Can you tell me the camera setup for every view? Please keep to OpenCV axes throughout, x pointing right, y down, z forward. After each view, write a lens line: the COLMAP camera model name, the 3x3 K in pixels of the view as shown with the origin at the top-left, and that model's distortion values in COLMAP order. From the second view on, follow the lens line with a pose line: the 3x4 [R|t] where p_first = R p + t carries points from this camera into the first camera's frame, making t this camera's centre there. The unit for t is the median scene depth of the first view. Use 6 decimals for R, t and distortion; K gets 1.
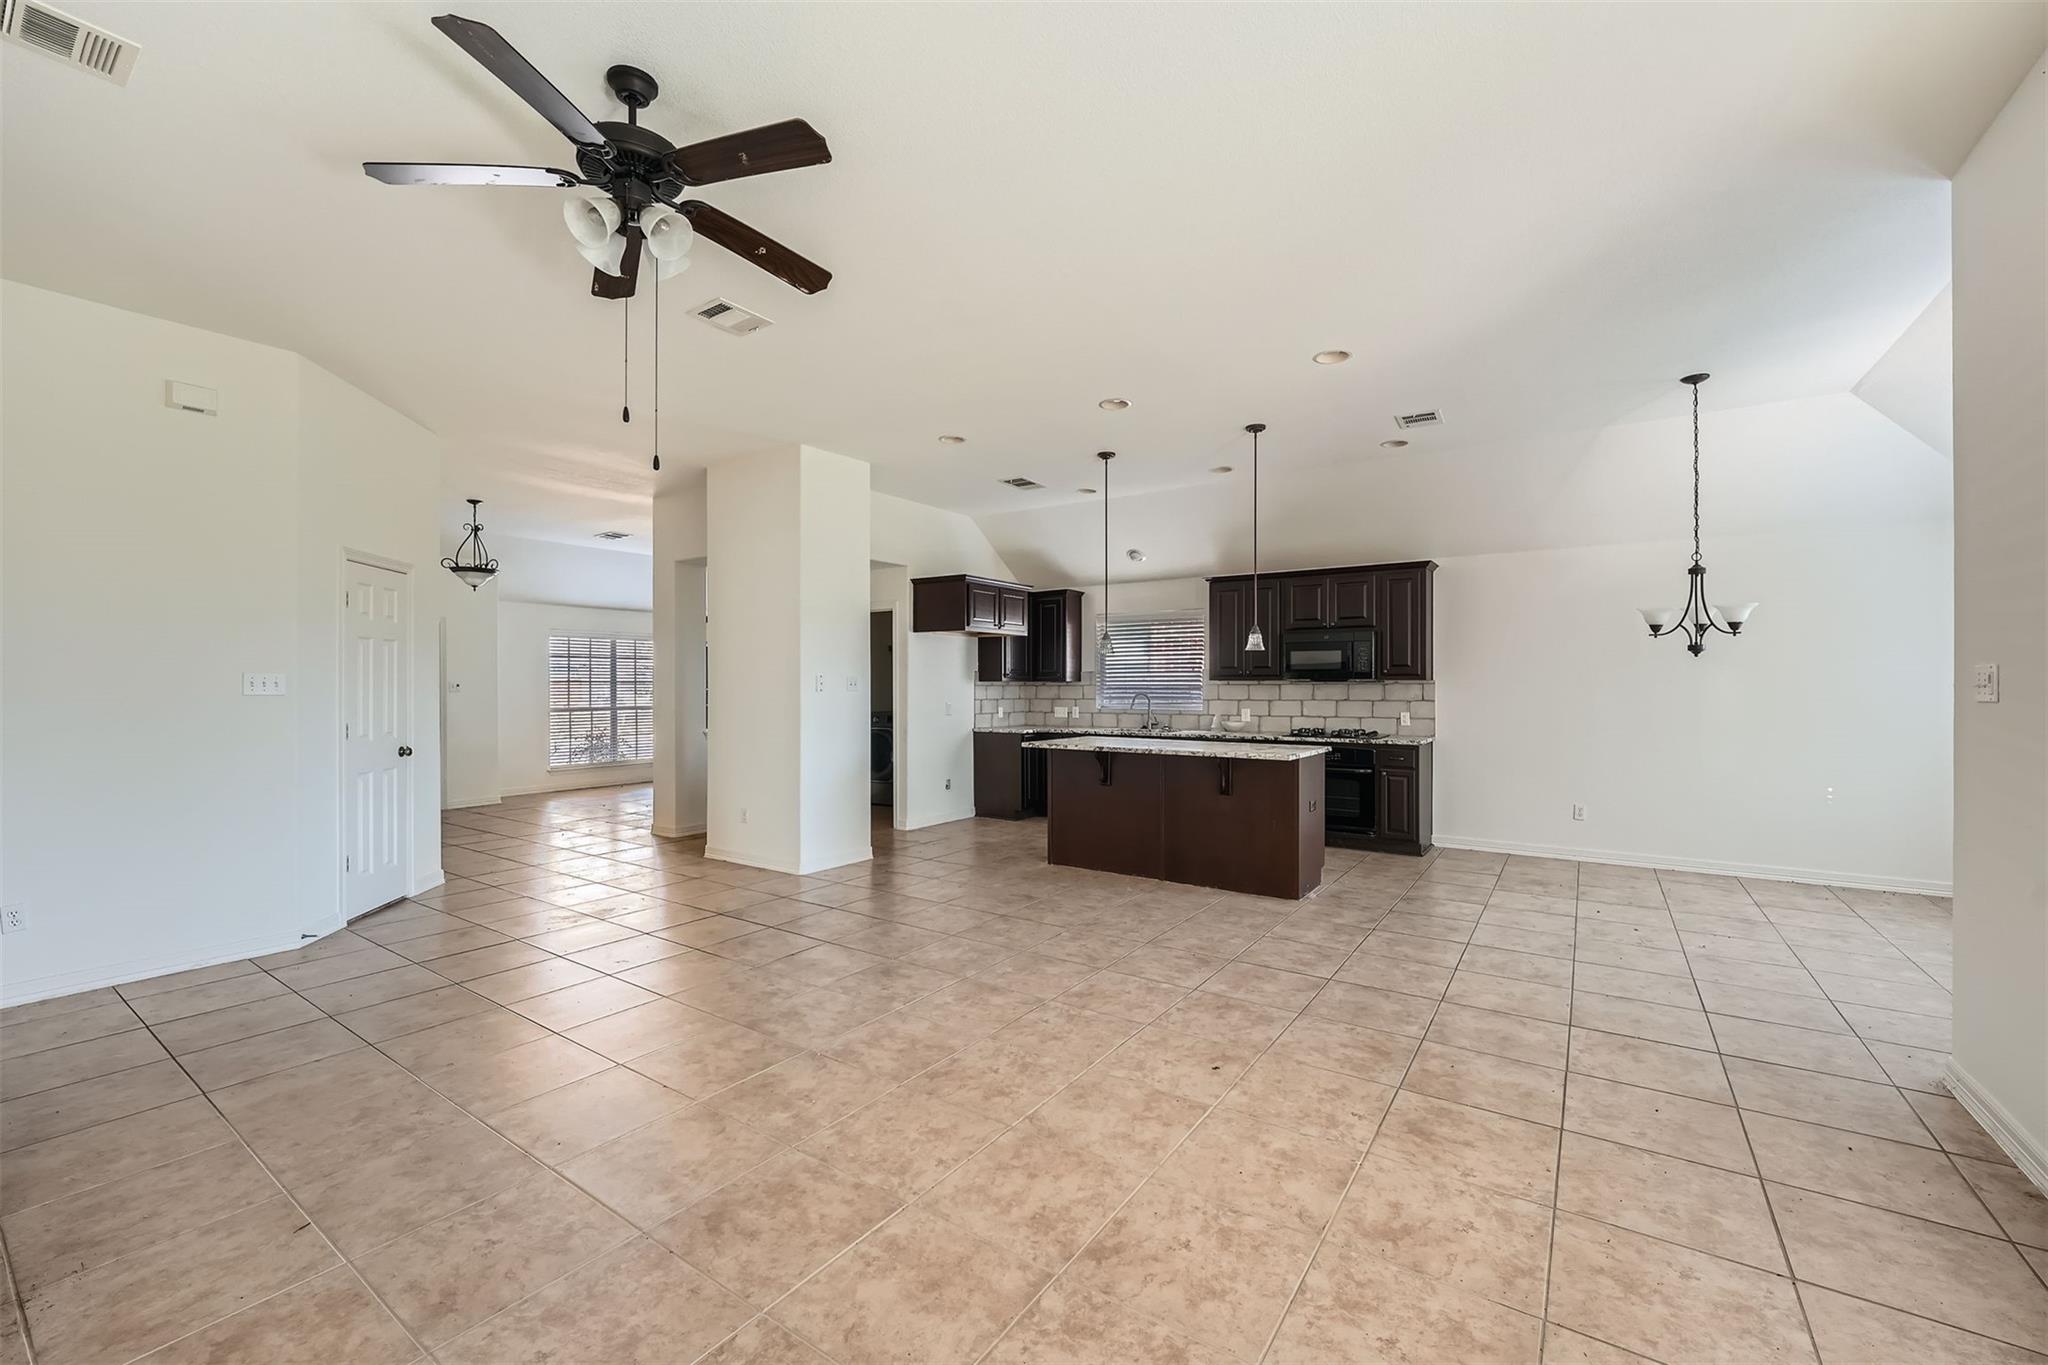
lens RADIAL K [[832.7, 0, 1011.9], [0, 832.7, 685.2], [0, 0, 1]] dist [-0.007398, -0.000627]
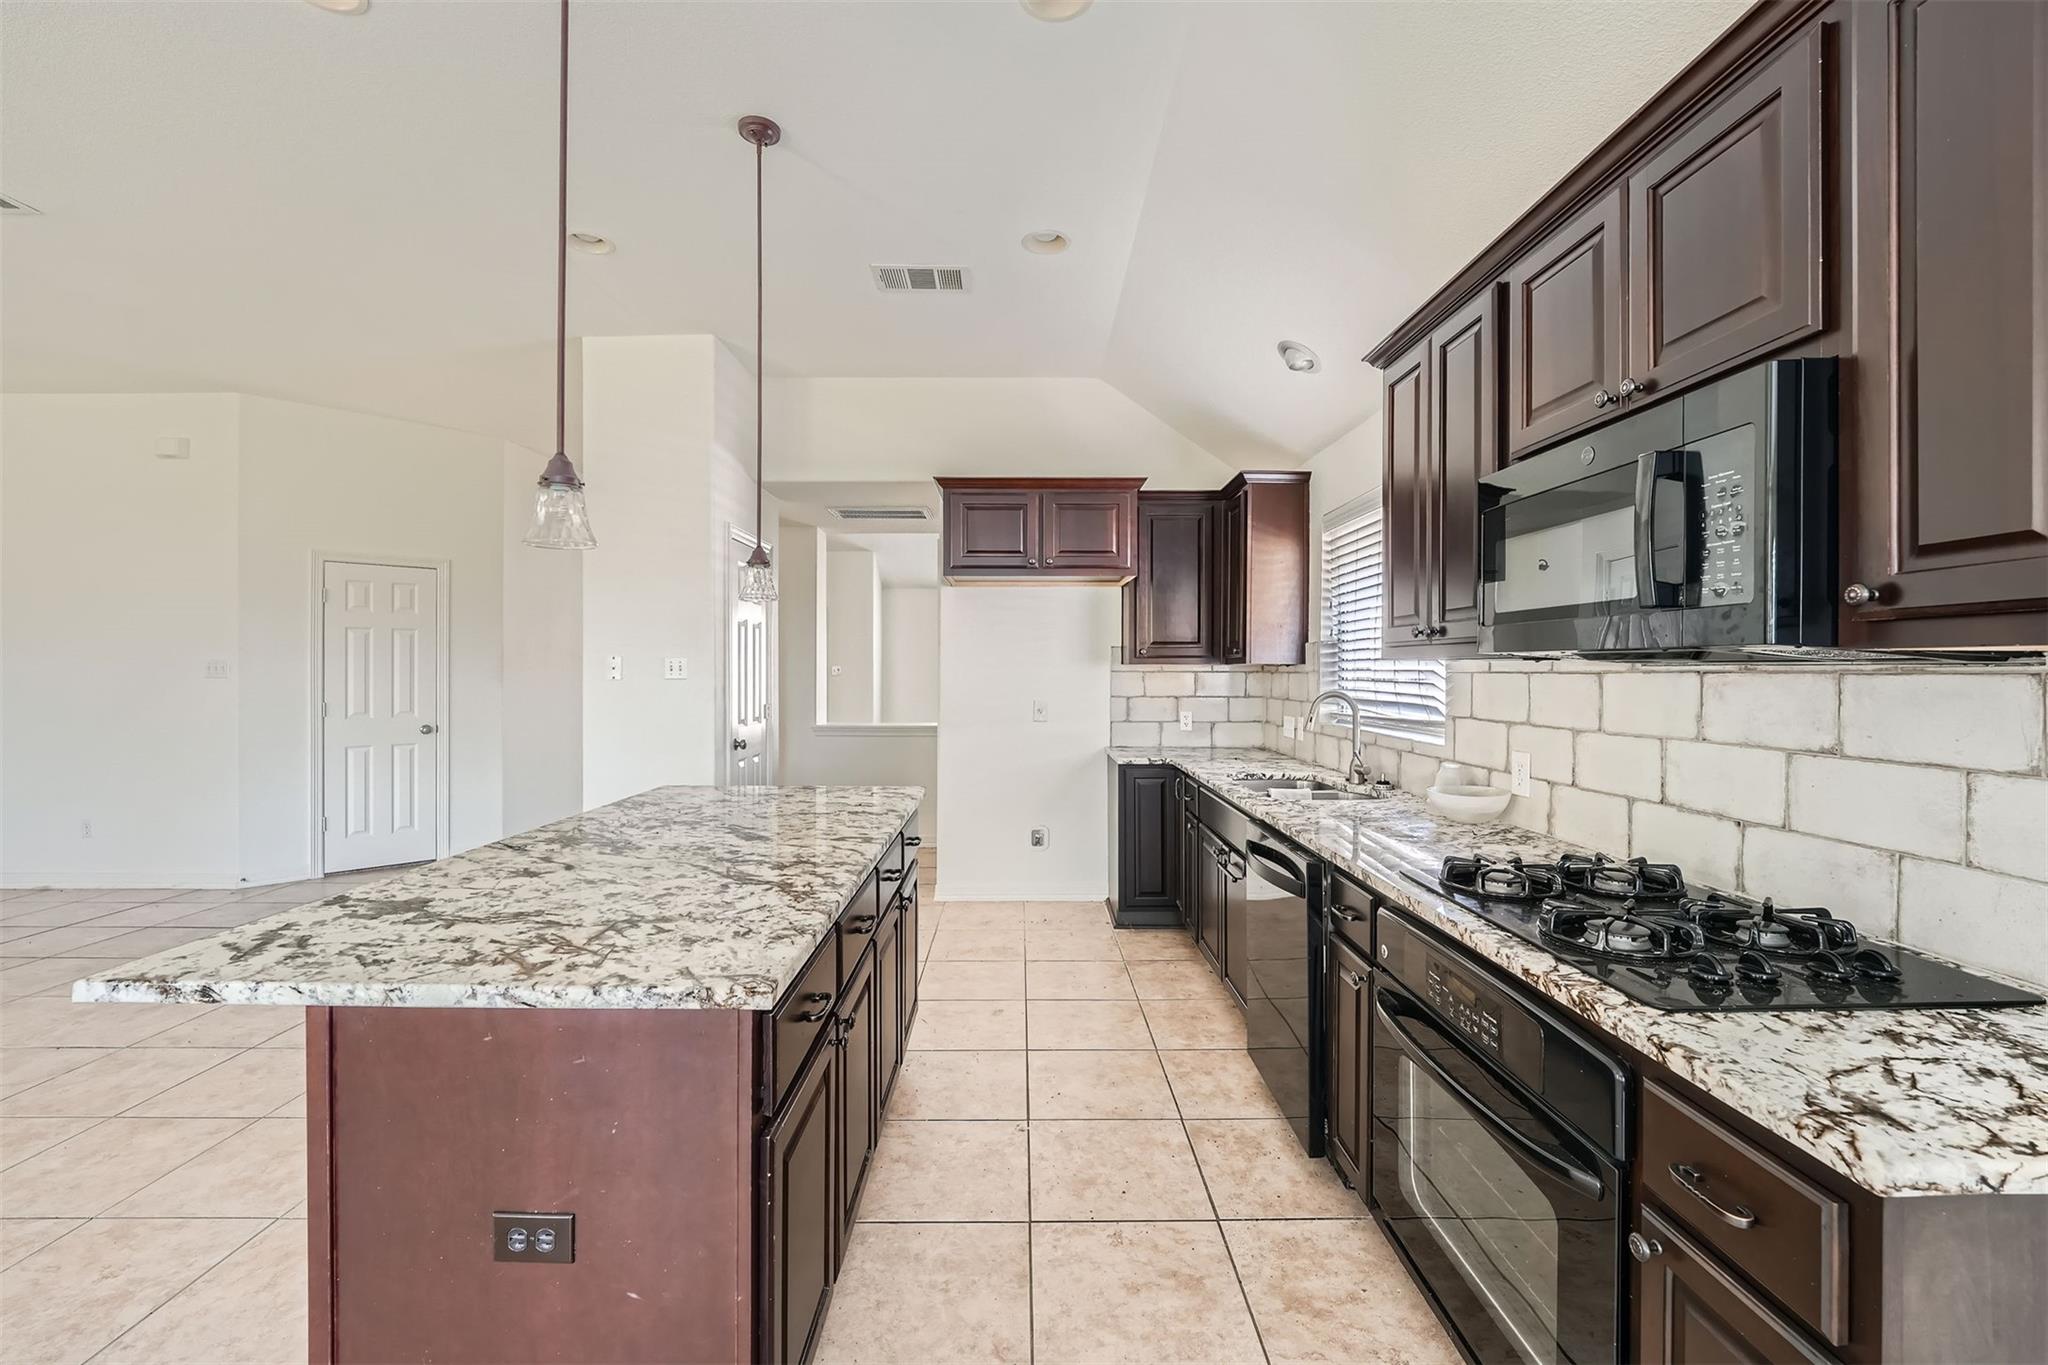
lens RADIAL K [[832.7, 0, 1019.8], [0, 832.7, 673.1], [0, 0, 1]] dist [-0.007398, -0.000627]
pose [[0.575343, 0.004815, -0.817898, 0.424655], [-0.000810, 0.999986, 0.005316, -0.001636], [0.817912, -0.002396, 0.575338, 0.685650]]
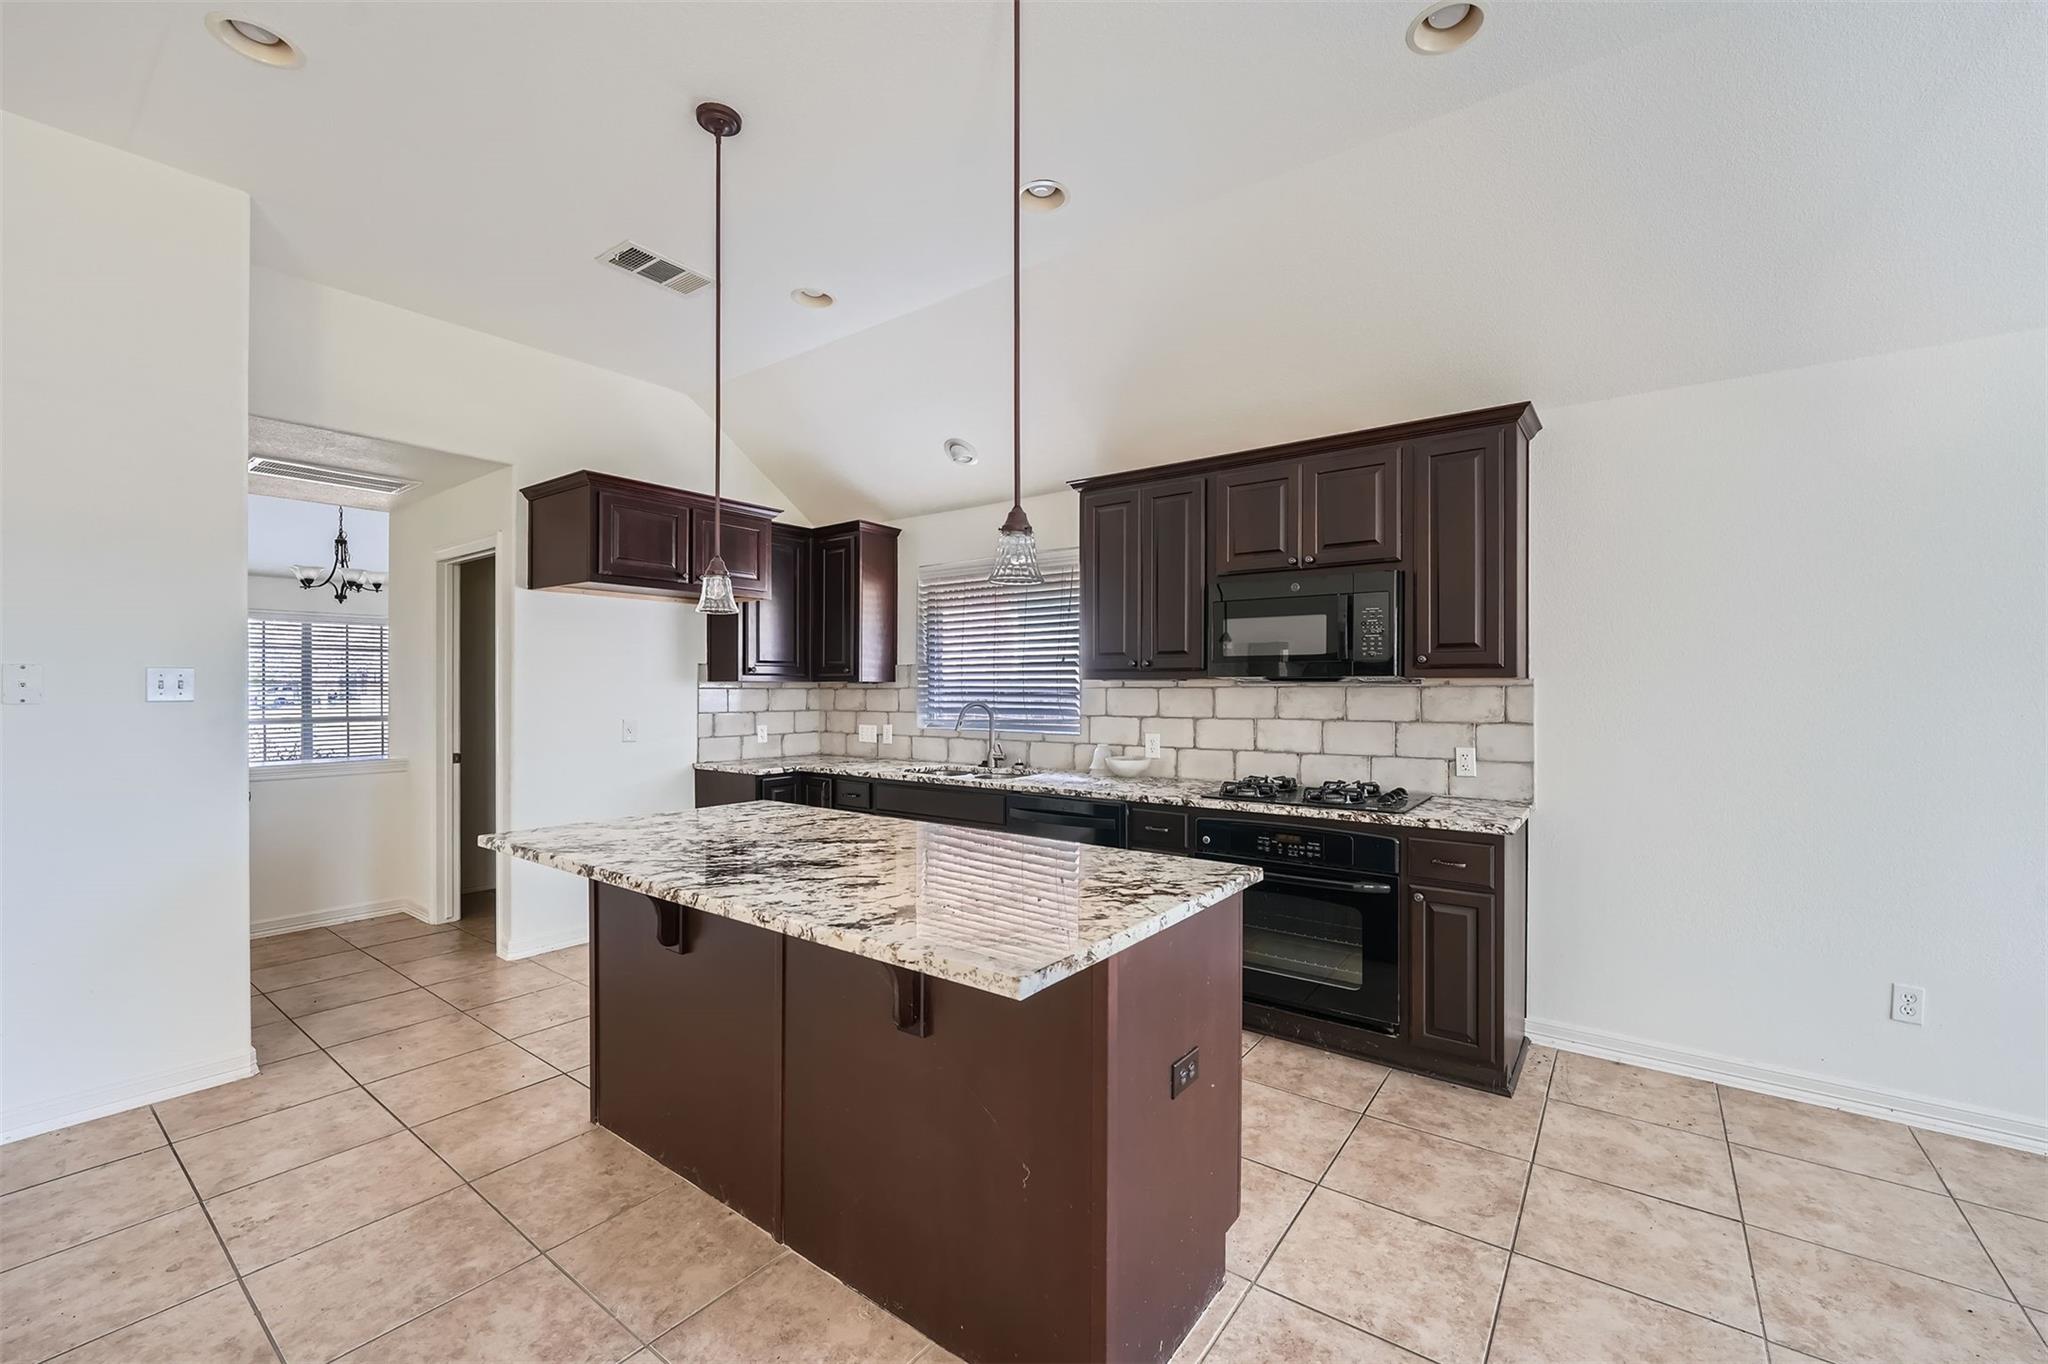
lens RADIAL K [[832.7, 0, 1021.5], [0, 832.7, 685.9], [0, 0, 1]] dist [-0.007398, -0.000627]
pose [[0.999583, 0.000786, -0.028862, 0.215030], [-0.000814, 0.999999, -0.000960, -0.001058], [0.028861, 0.000983, 0.999583, 0.477526]]
